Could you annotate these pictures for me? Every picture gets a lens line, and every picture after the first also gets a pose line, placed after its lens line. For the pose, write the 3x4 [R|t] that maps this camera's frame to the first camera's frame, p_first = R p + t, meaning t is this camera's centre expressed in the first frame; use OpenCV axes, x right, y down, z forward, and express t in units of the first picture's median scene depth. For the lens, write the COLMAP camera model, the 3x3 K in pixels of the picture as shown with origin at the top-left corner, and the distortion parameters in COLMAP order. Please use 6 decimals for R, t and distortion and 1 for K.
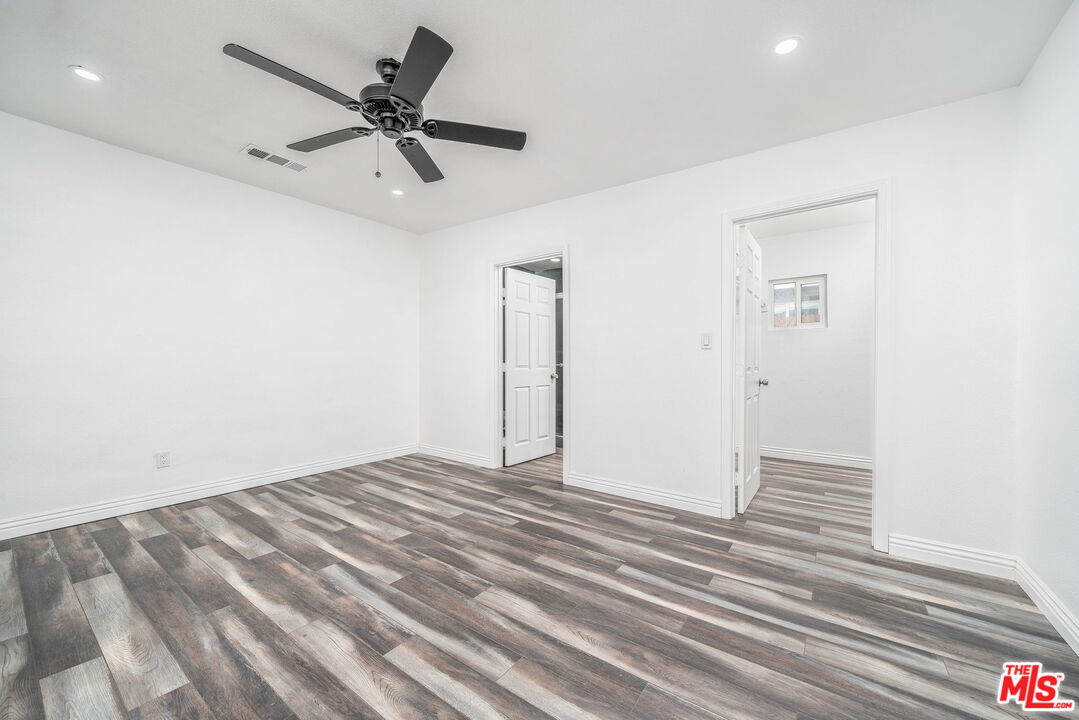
lens RADIAL K [[410.5, 0, 543.3], [0, 410.5, 351.1], [0, 0, 1]] dist [0.000173, 0.000024]
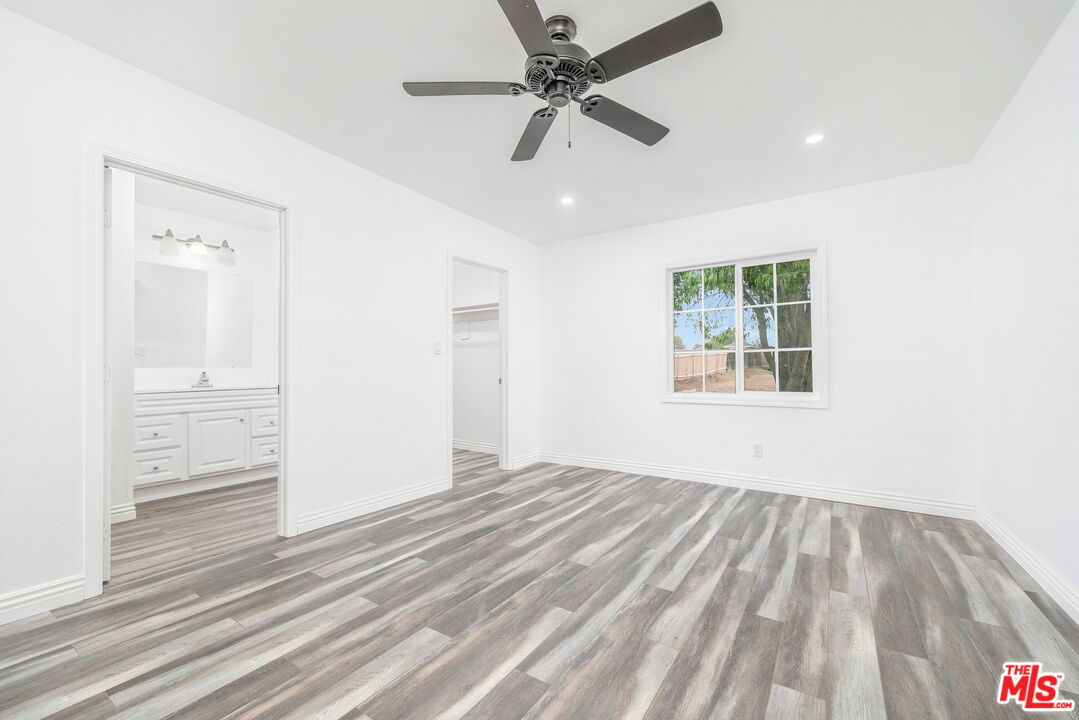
lens RADIAL K [[437.8, 0, 539.5], [0, 437.8, 360.0], [0, 0, 1]] dist [0.000976, 0.000121]
pose [[-0.031016, 0.021299, 0.999292, -1.140678], [-0.024584, 0.999454, -0.022065, 0.043756], [-0.999217, -0.025251, -0.030475, 0.962410]]
